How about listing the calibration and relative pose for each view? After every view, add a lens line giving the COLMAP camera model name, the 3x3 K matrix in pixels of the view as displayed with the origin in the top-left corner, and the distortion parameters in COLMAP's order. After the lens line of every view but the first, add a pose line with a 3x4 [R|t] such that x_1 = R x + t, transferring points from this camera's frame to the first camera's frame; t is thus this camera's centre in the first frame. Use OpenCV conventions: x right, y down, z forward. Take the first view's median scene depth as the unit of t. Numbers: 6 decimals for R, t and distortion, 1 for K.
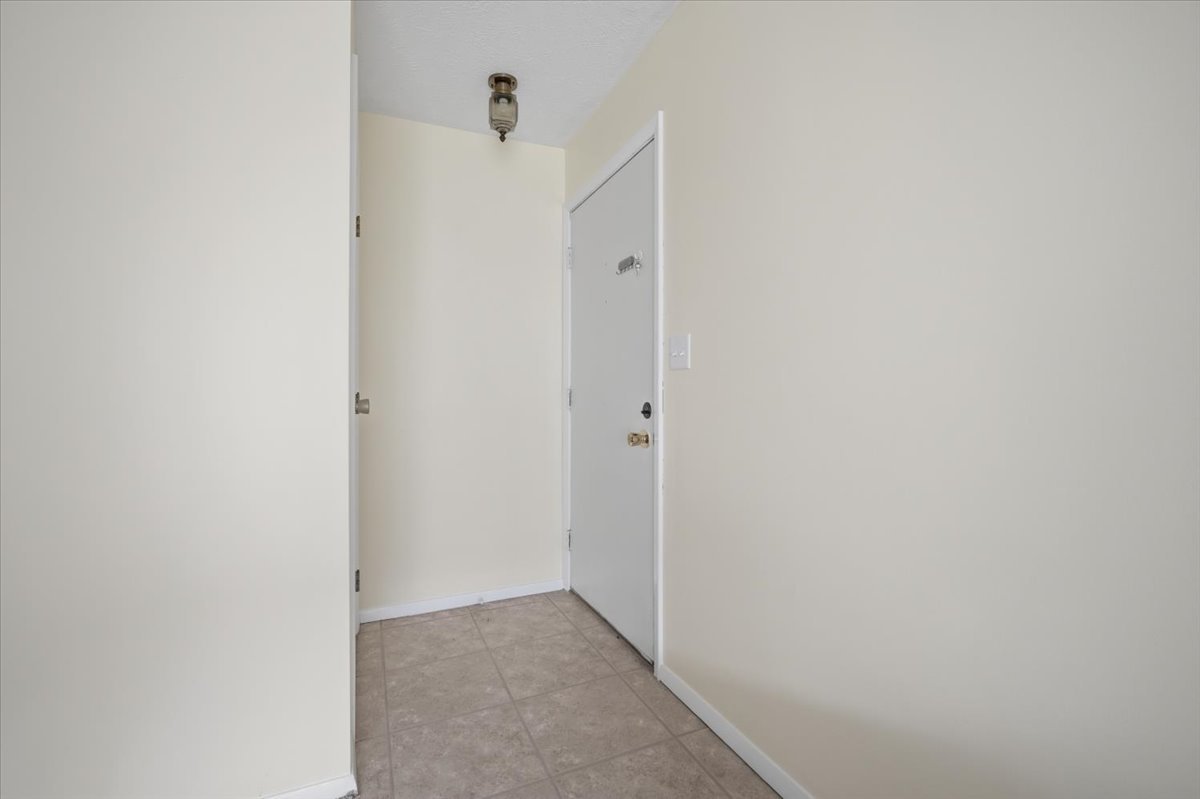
lens RADIAL K [[527.6, 0, 600.0], [0, 527.6, 399.5], [0, 0, 1]] dist [-0.009792, 0.000578]
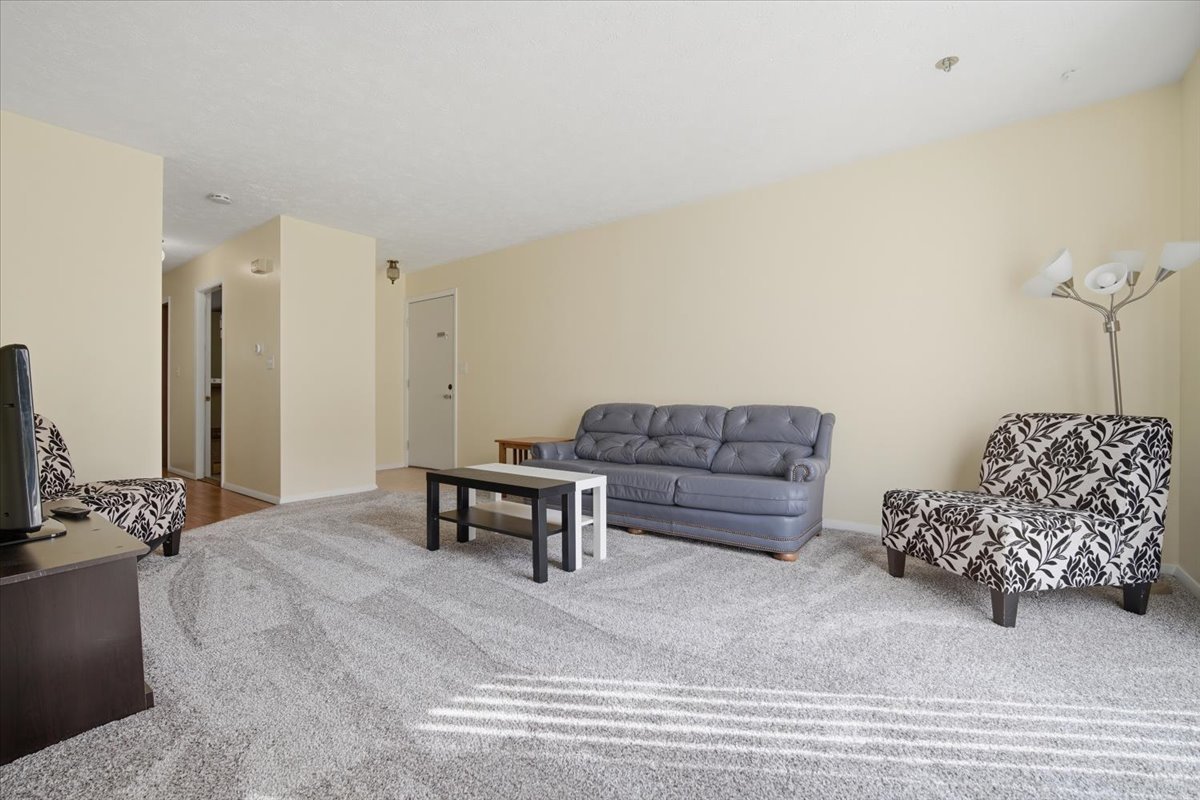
lens RADIAL K [[527.6, 0, 600.0], [0, 527.6, 400.0], [0, 0, 1]] dist [-0.009792, 0.000578]
pose [[0.874562, 0.006569, 0.484870, -0.551175], [-0.004229, 0.999974, -0.005920, 0.097160], [-0.484896, 0.003127, 0.874566, -1.792458]]
